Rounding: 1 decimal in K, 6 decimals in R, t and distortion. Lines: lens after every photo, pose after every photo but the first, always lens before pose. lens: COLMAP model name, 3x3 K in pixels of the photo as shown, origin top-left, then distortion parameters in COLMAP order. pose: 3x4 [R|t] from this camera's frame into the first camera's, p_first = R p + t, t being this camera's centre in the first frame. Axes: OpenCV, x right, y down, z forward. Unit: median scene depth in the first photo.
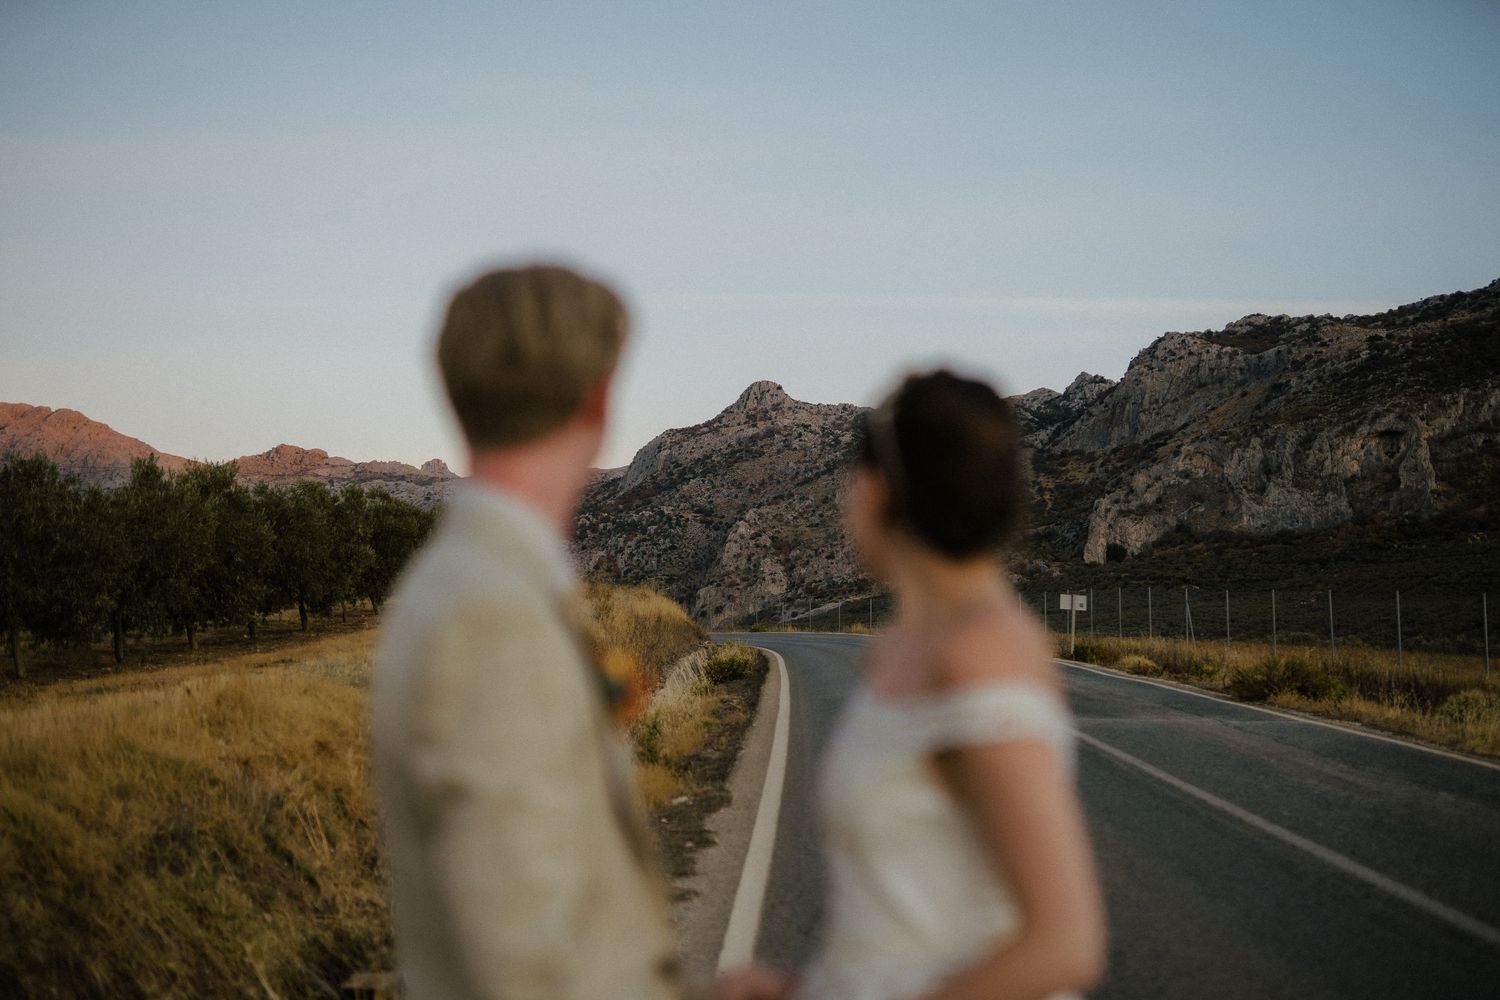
lens RADIAL K [[1881.7, 0, 618.9], [0, 1881.7, 499.8], [0, 0, 1]] dist [-0.003118, 0.008926]
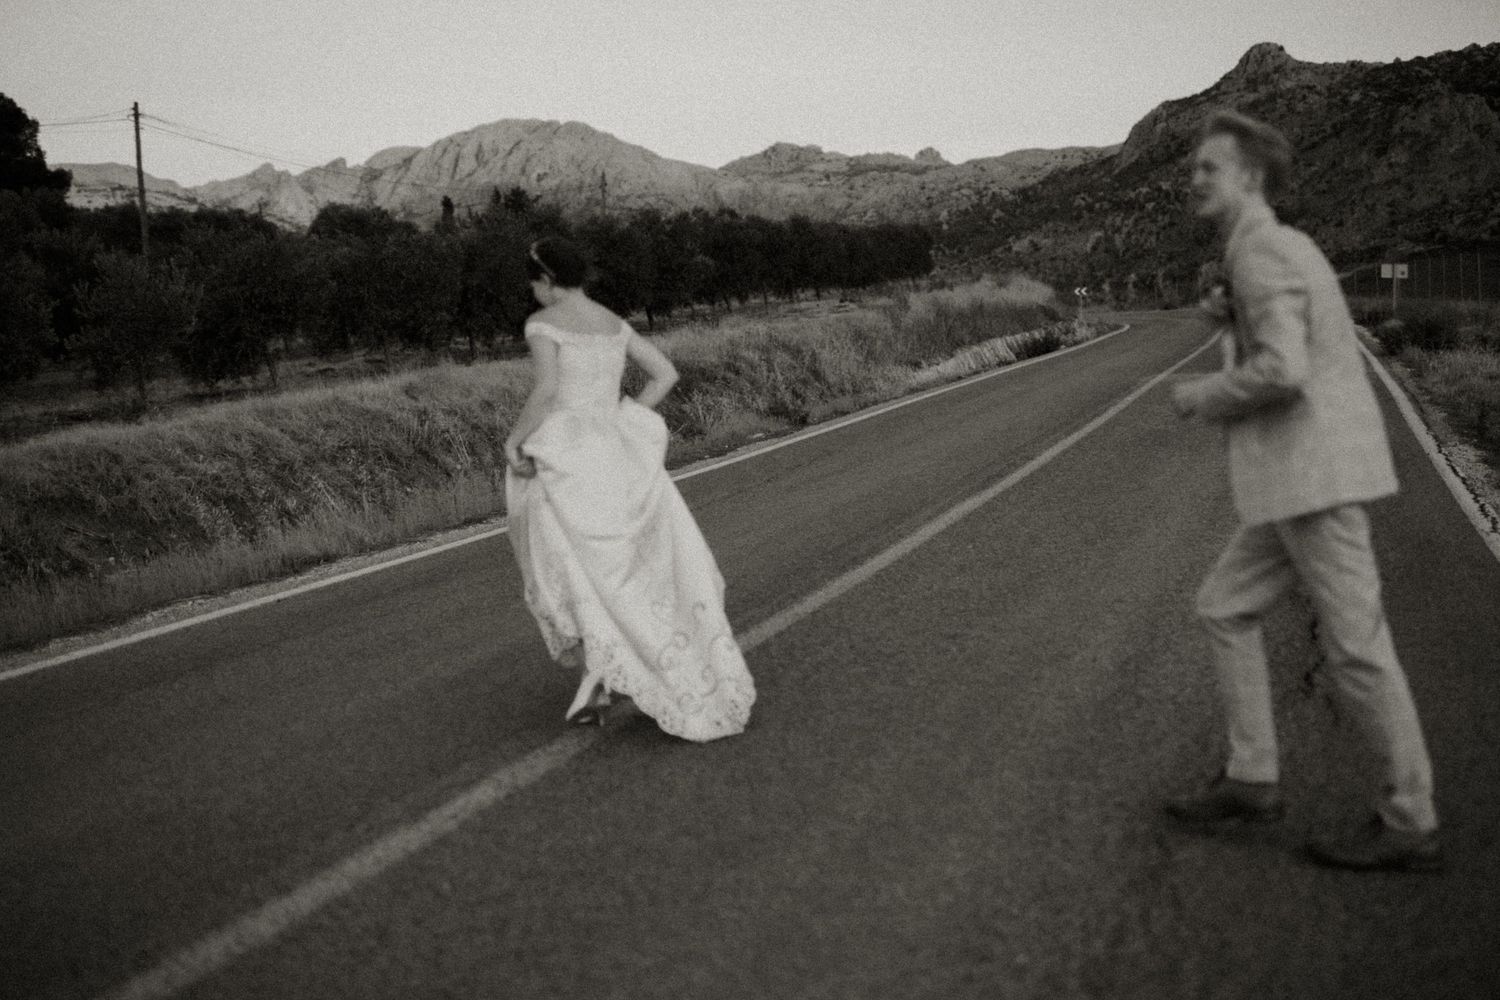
lens RADIAL K [[2112.8, 0, 750.0], [0, 2112.8, 500.0], [0, 0, 1]] dist [-0.002742, 0.060320]
pose [[0.967621, -0.022330, -0.251418, 0.089047], [0.060925, 0.987289, 0.146793, -0.007393], [0.244944, -0.157358, 0.956682, -0.123413]]
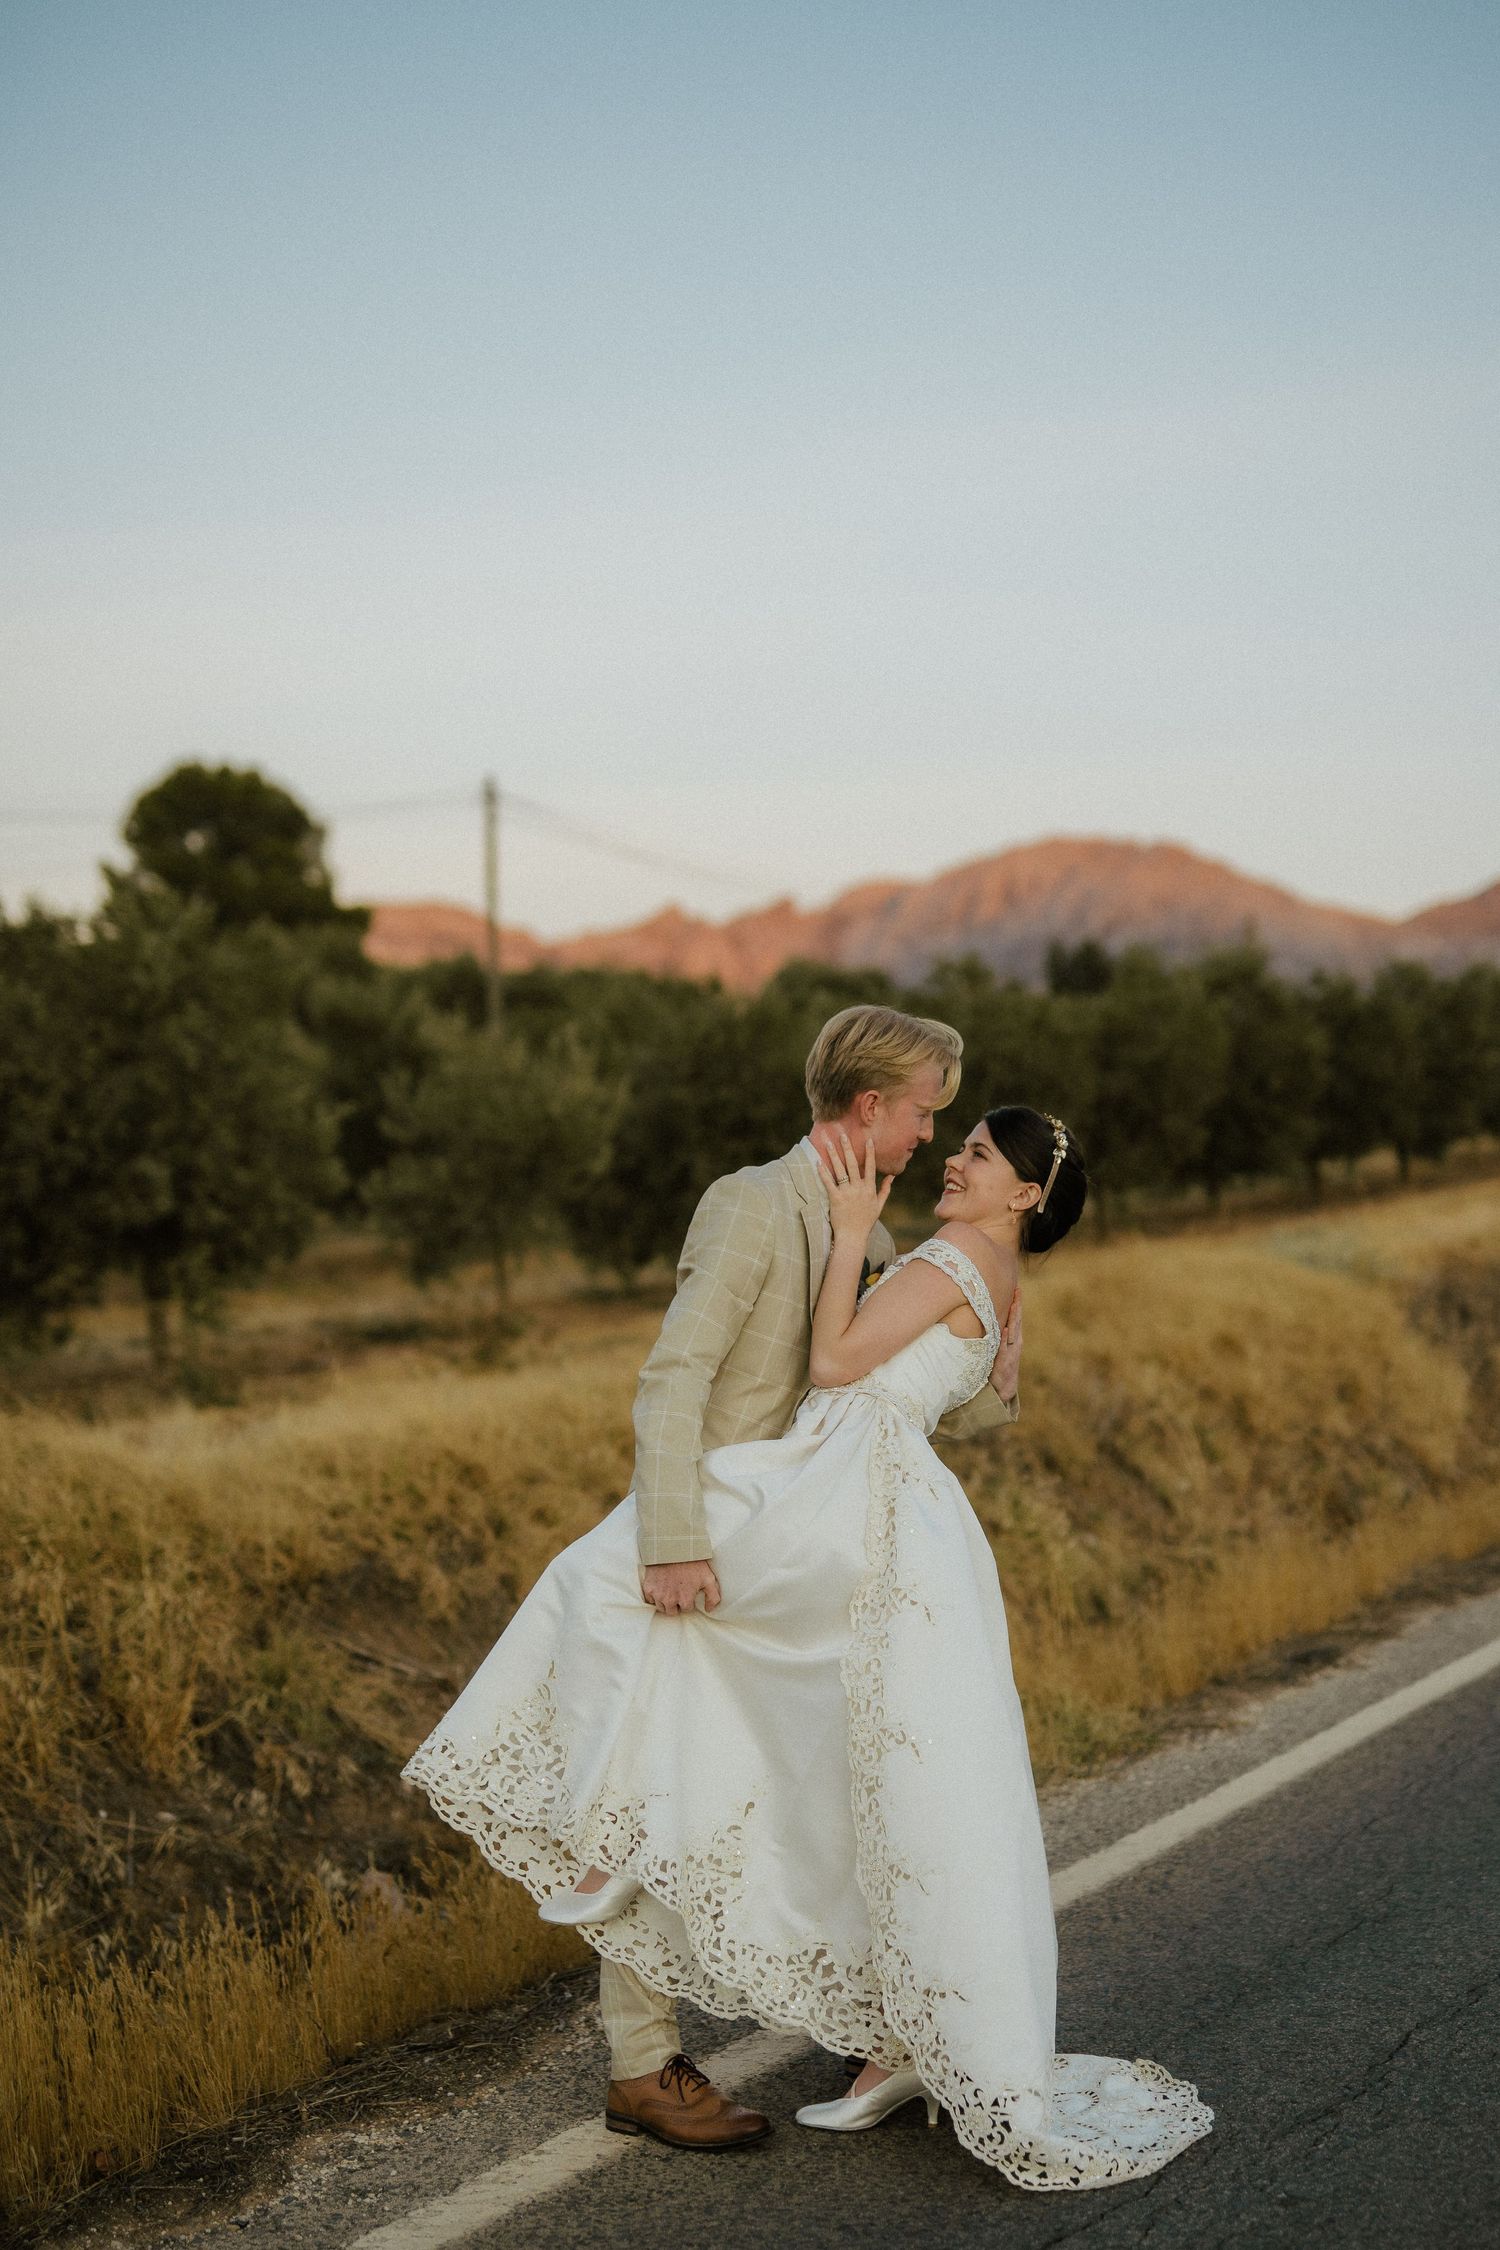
lens RADIAL K [[3169.2, 0, 750.0], [0, 3169.2, 1125.0], [0, 0, 1]] dist [-0.002742, 0.060320]
pose [[0.905395, -0.026257, -0.423758, 0.036040], [0.048386, 0.997964, 0.041545, -0.003479], [0.421804, -0.058118, 0.904822, -0.041535]]
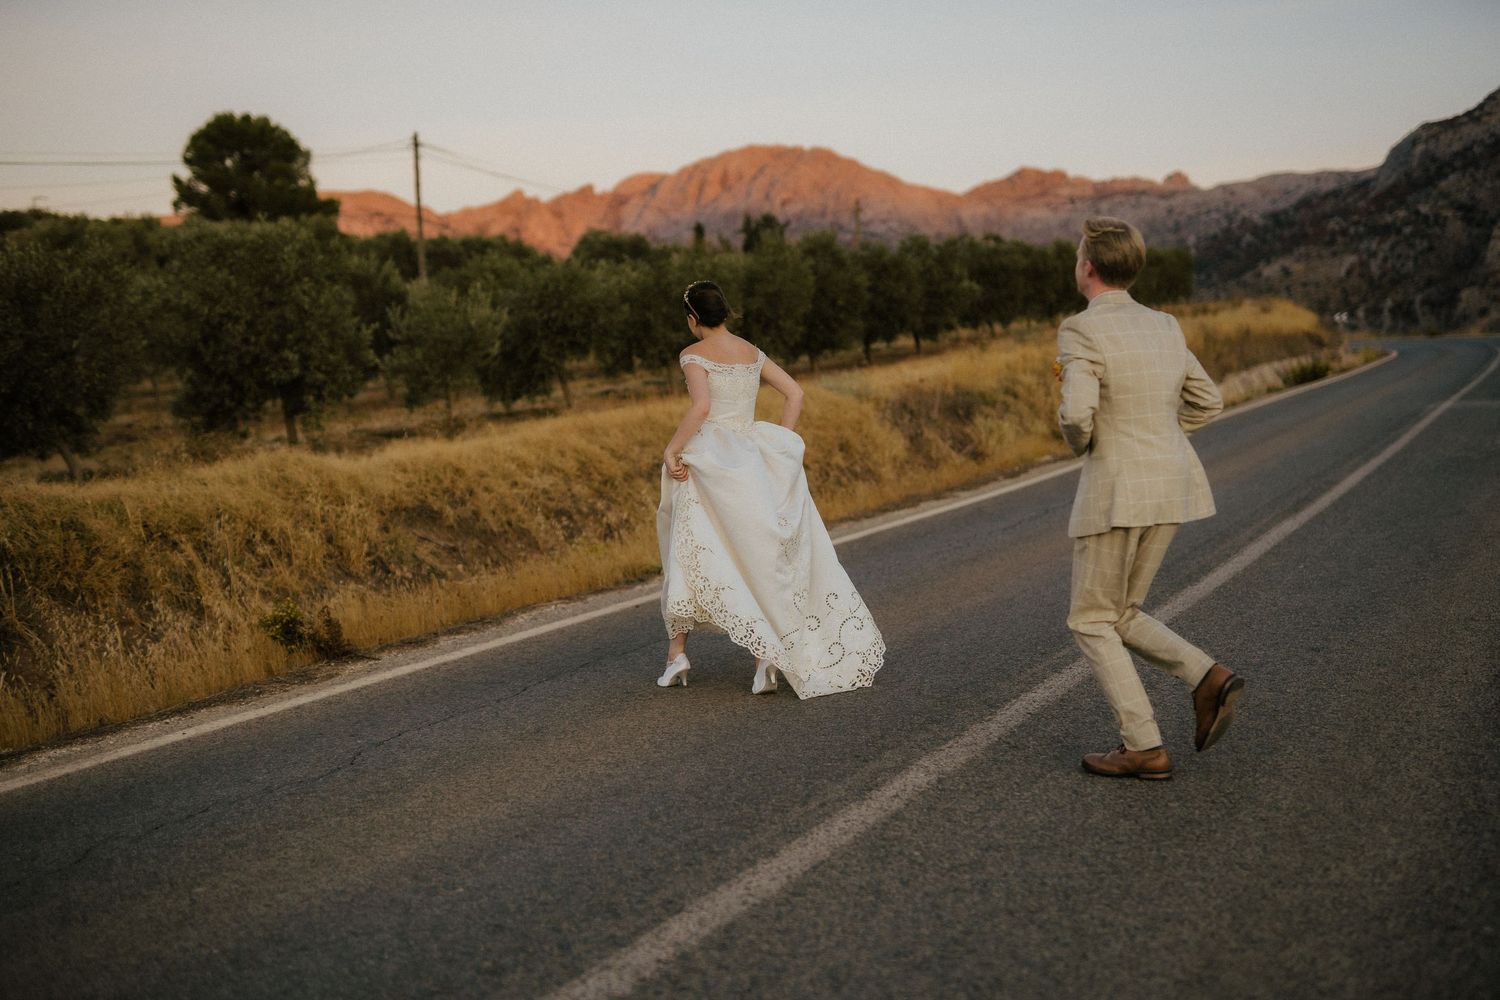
lens RADIAL K [[2132.1, 0, 719.1], [0, 2132.1, 499.5], [0, 0, 1]] dist [-0.018963, 0.073585]
pose [[0.932091, -0.013398, -0.361976, 0.081050], [0.063572, 0.989856, 0.127061, -0.008501], [0.356601, -0.141444, 0.923487, -0.136619]]
